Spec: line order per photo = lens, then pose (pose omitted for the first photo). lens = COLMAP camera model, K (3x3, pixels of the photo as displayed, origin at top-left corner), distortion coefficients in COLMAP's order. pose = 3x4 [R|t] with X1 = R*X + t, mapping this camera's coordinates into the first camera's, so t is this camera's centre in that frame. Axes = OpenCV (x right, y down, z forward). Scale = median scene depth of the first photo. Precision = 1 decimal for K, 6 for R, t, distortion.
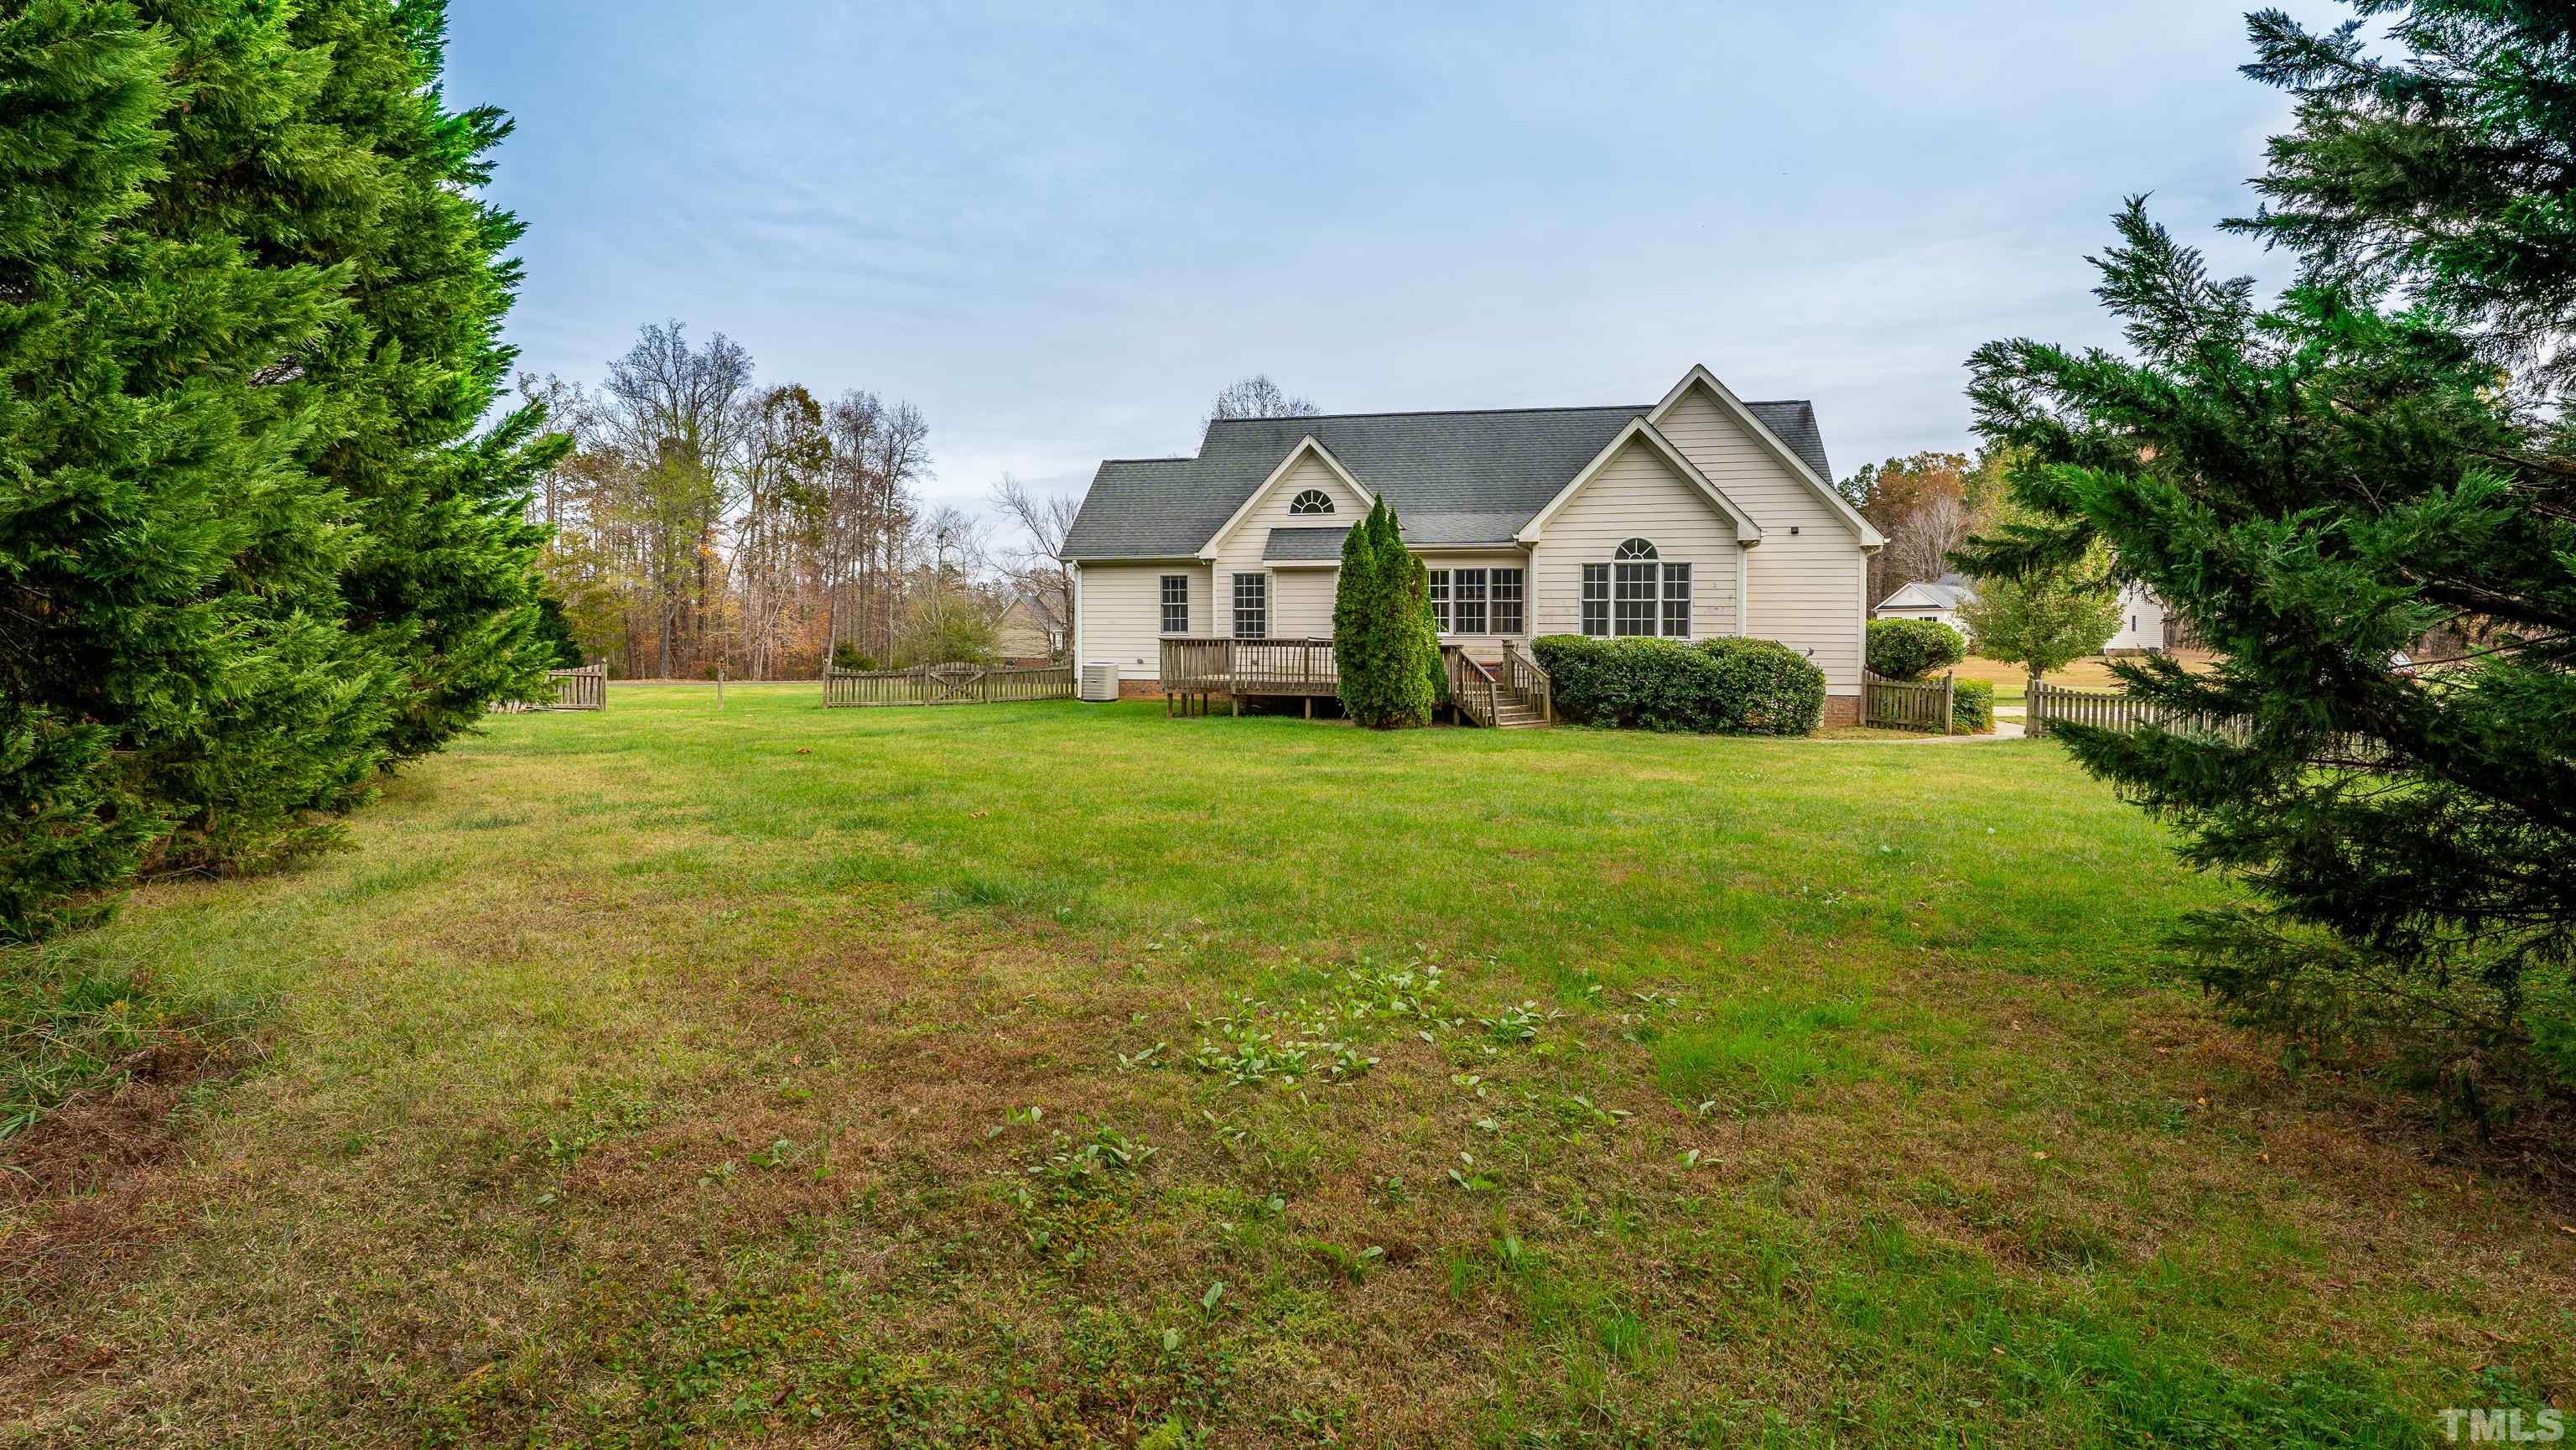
lens RADIAL K [[1137.3, 0, 1303.5], [0, 1137.3, 727.3], [0, 0, 1]] dist [-0.005199, -0.000109]
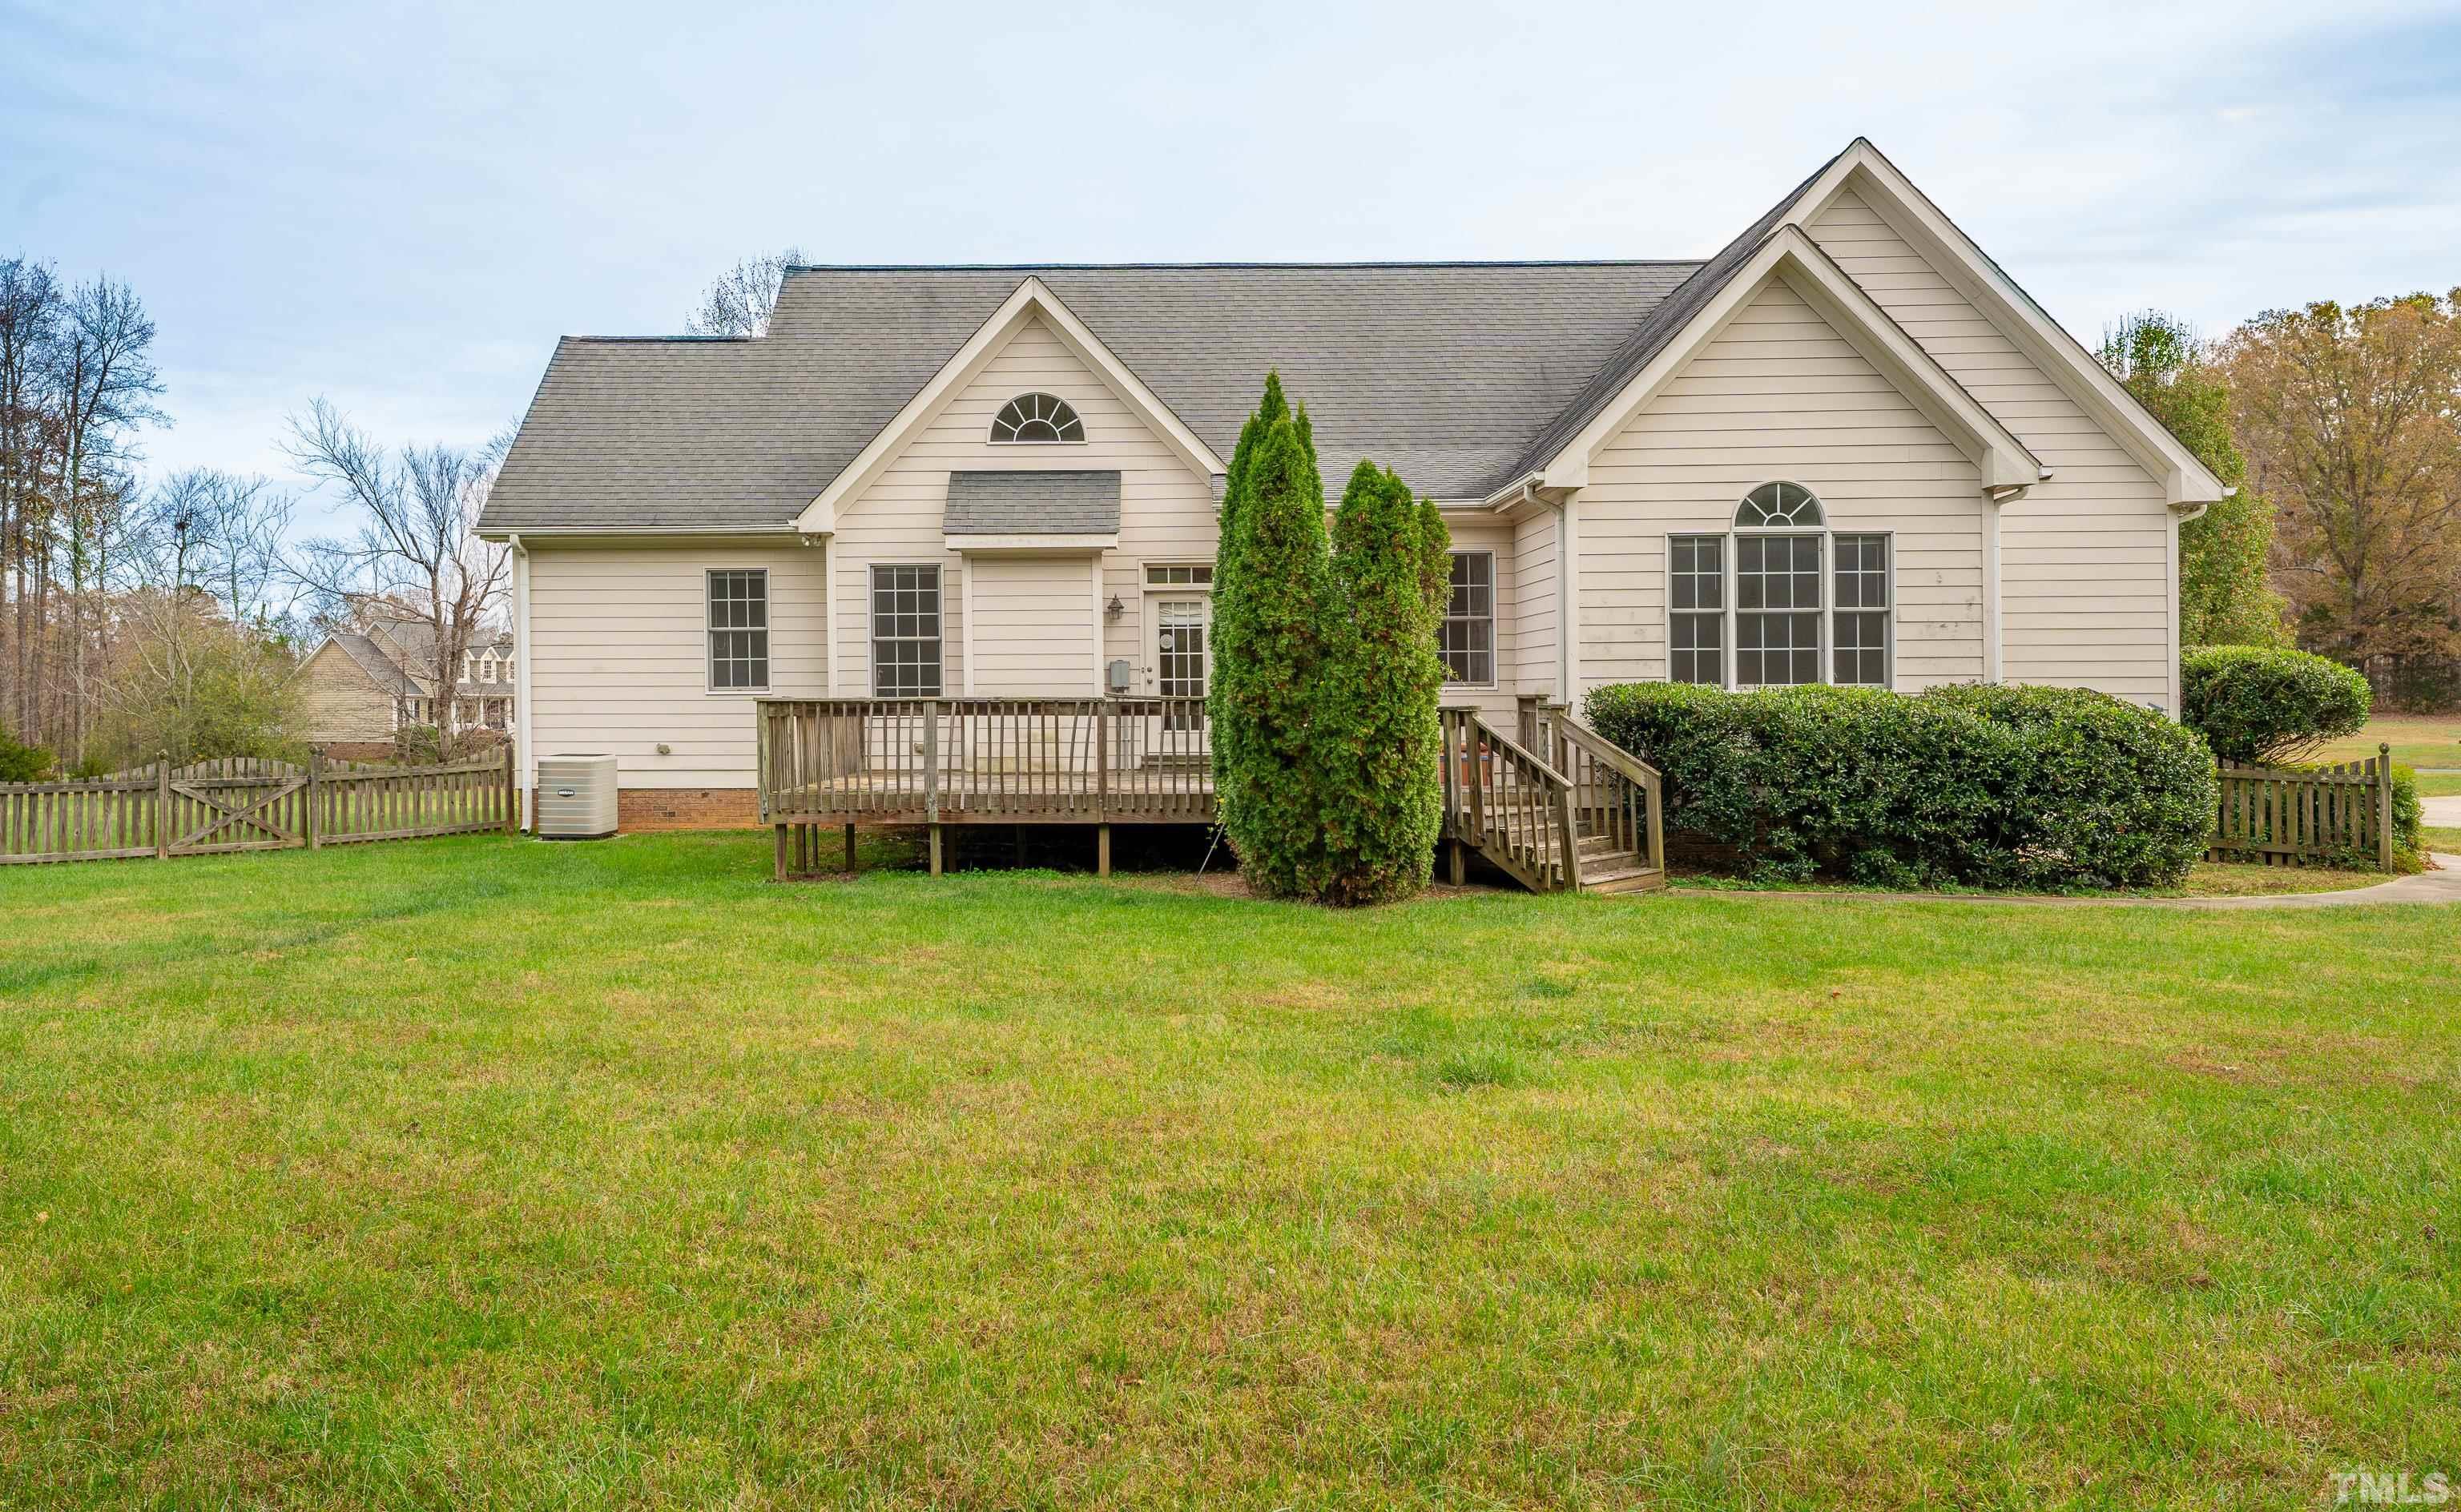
lens RADIAL K [[1851.3, 0, 1219.2], [0, 1851.3, 765.6], [0, 0, 1]] dist [0.037347, -0.006346]
pose [[0.980419, -0.016087, 0.196264, -0.092521], [0.024742, 0.998823, -0.041727, -0.018301], [-0.195362, 0.045766, 0.979663, 0.268323]]
